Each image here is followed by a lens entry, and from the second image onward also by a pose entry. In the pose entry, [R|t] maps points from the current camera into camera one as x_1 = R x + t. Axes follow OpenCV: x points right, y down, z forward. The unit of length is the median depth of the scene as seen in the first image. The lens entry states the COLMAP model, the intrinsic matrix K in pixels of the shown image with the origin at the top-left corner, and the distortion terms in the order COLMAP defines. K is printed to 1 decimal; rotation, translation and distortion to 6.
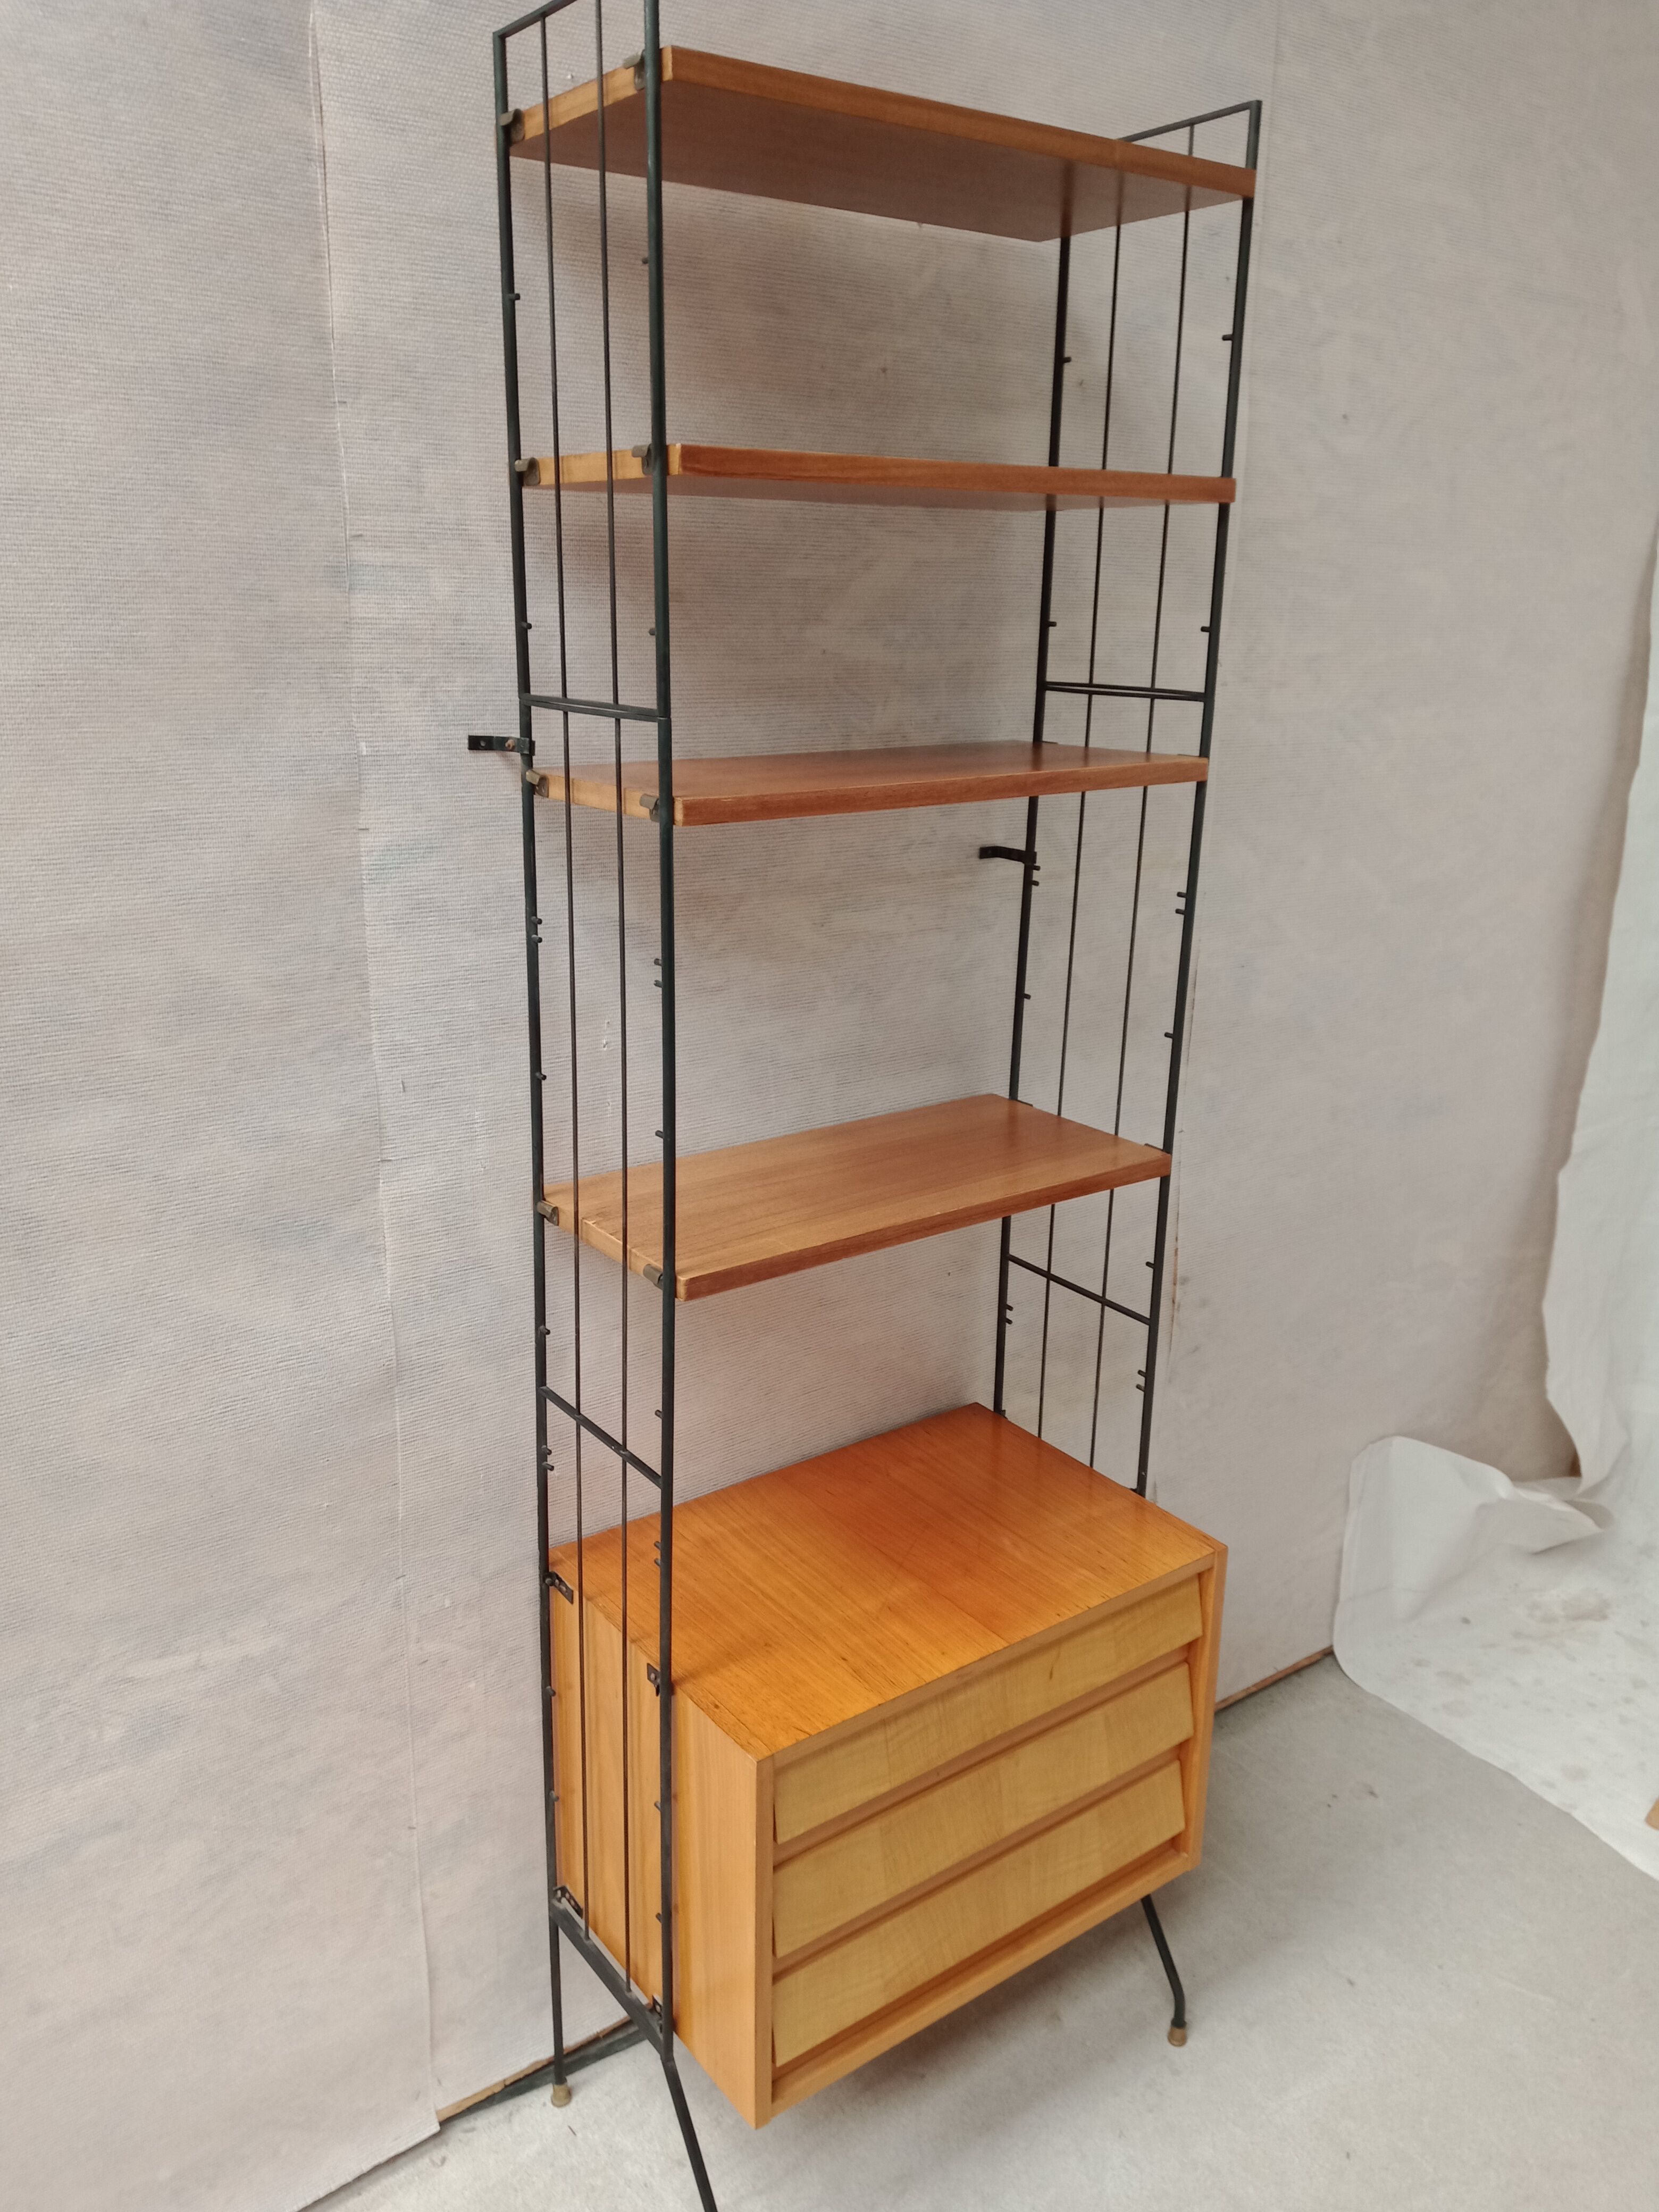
lens RADIAL K [[1747.0, 0, 825.9], [0, 1747.0, 1113.6], [0, 0, 1]] dist [0.006722, -0.015026]
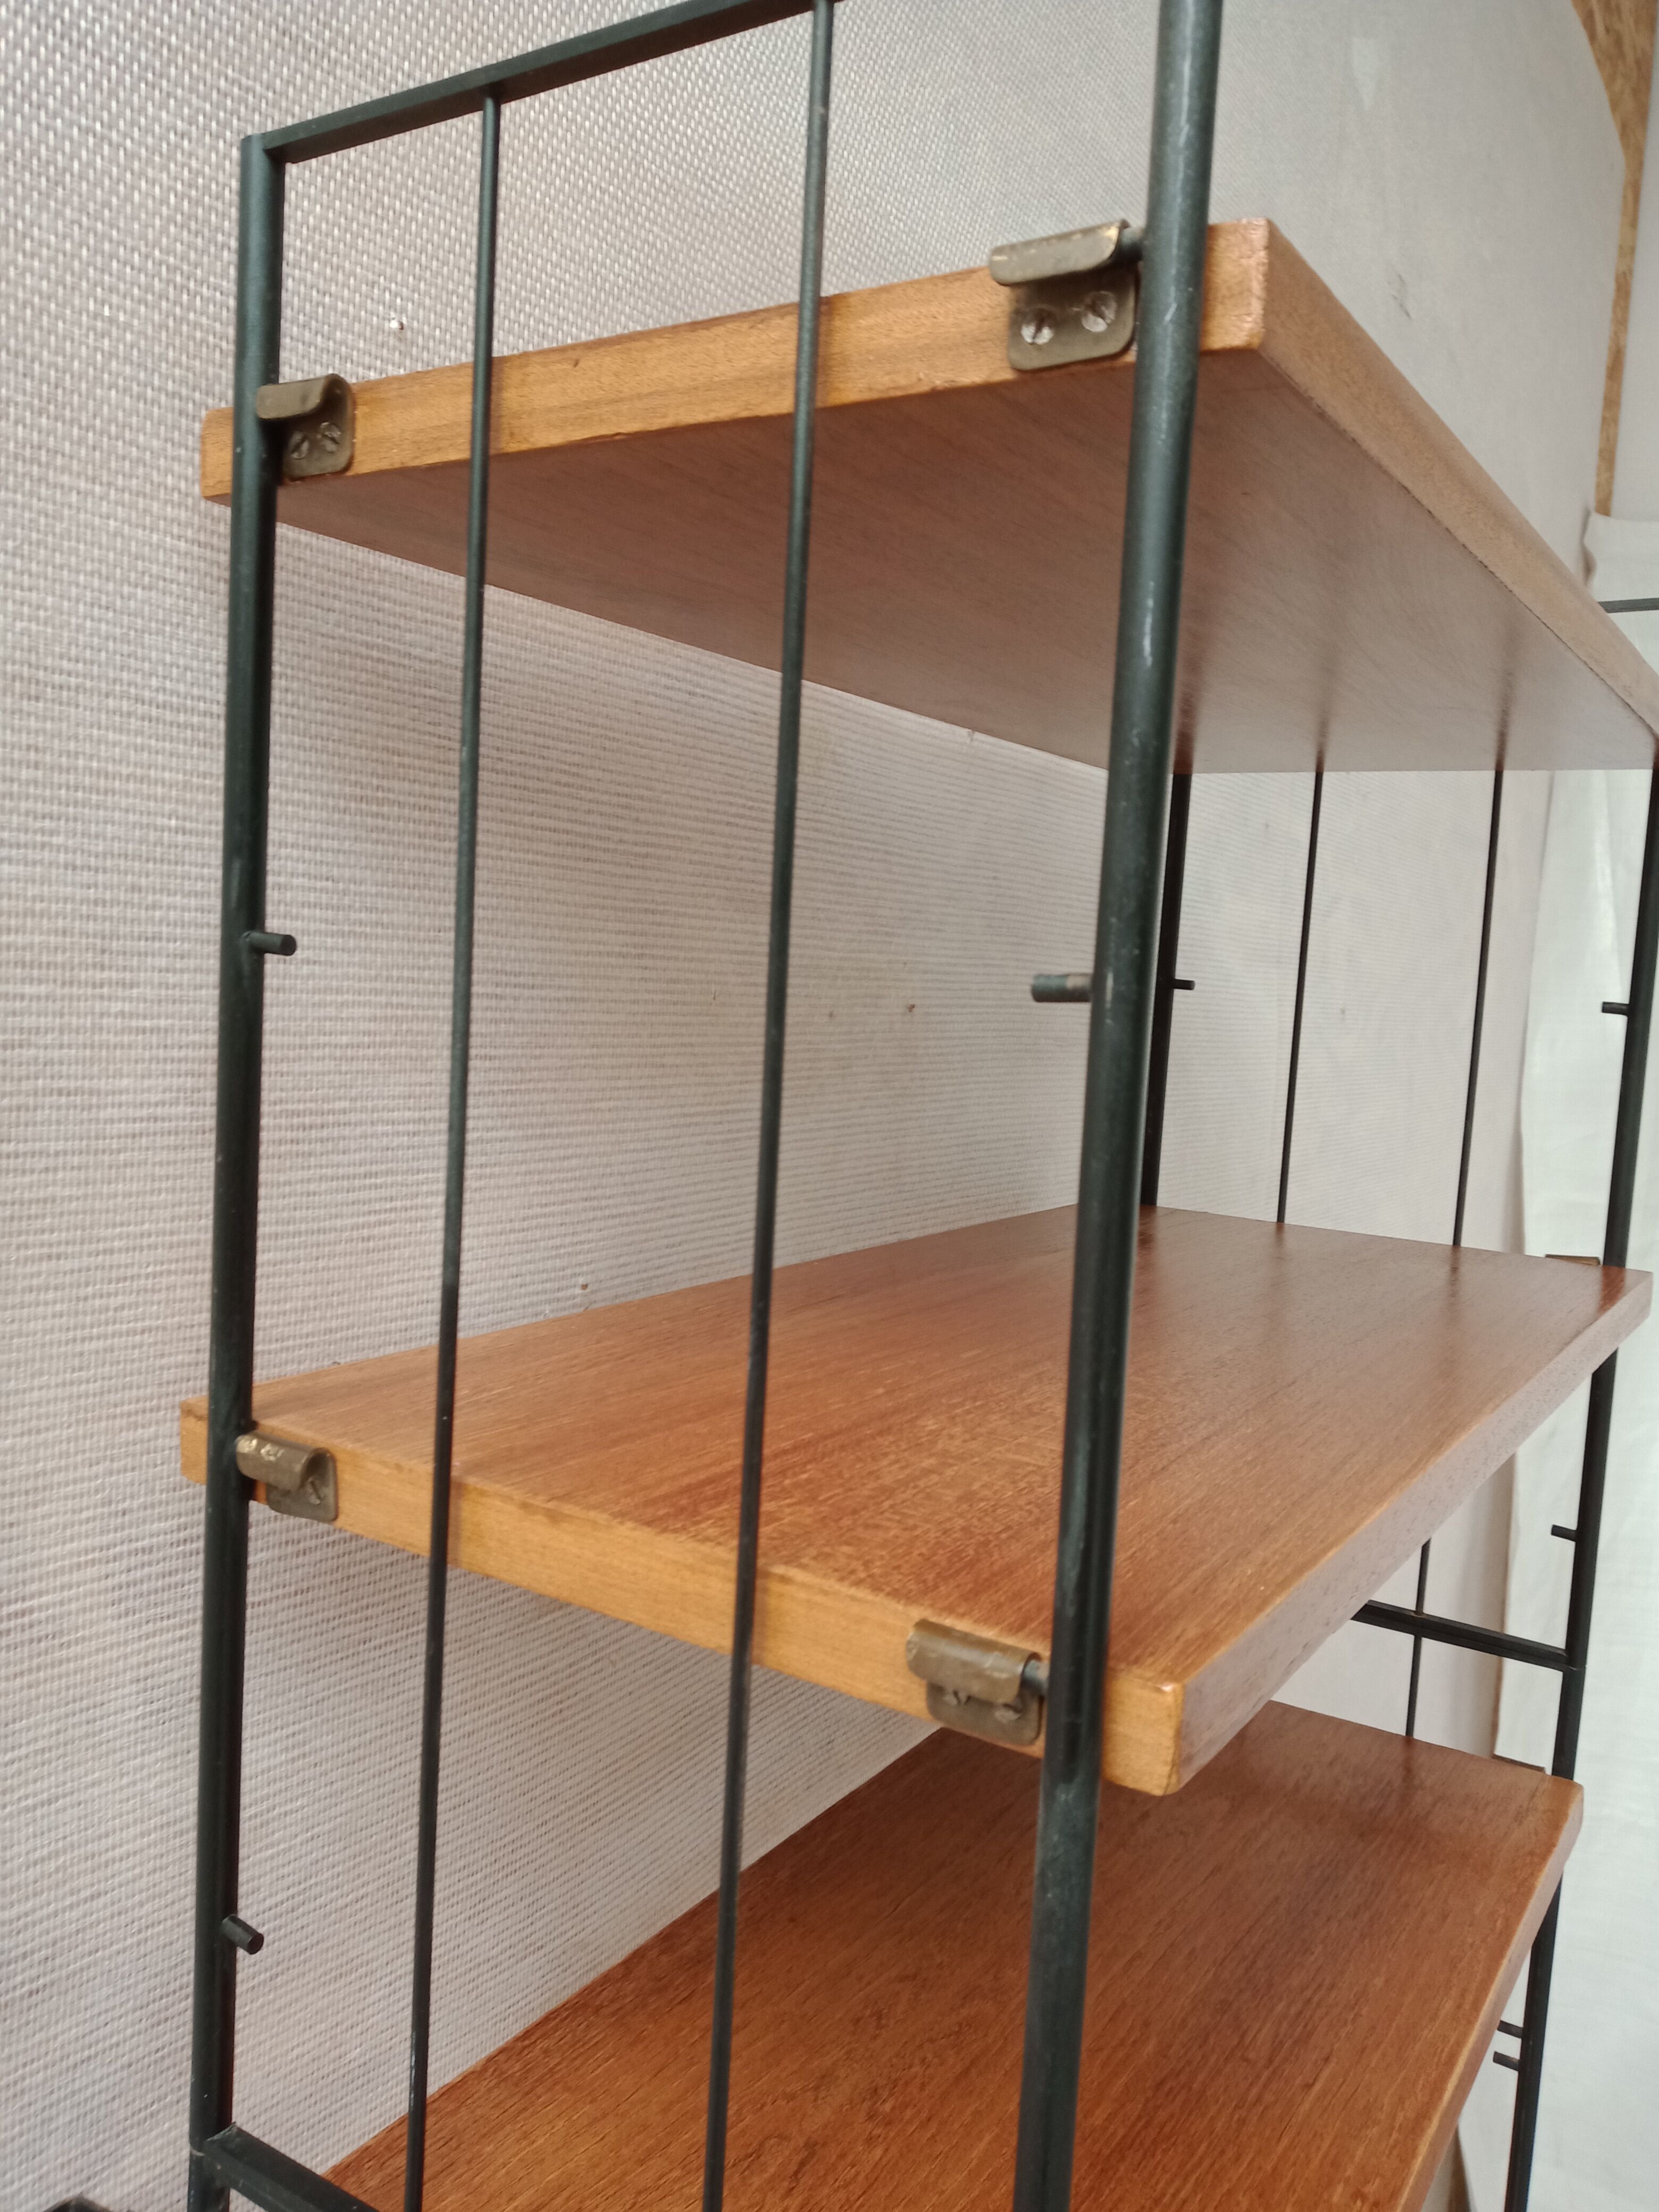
lens RADIAL K [[1747.0, 0, 833.0], [0, 1747.0, 1105.4], [0, 0, 1]] dist [0.006722, -0.015026]
pose [[0.929625, 0.004942, 0.368474, -0.159268], [0.067091, 0.980929, -0.182421, -0.302255], [-0.362349, 0.194304, 0.911564, 0.555162]]
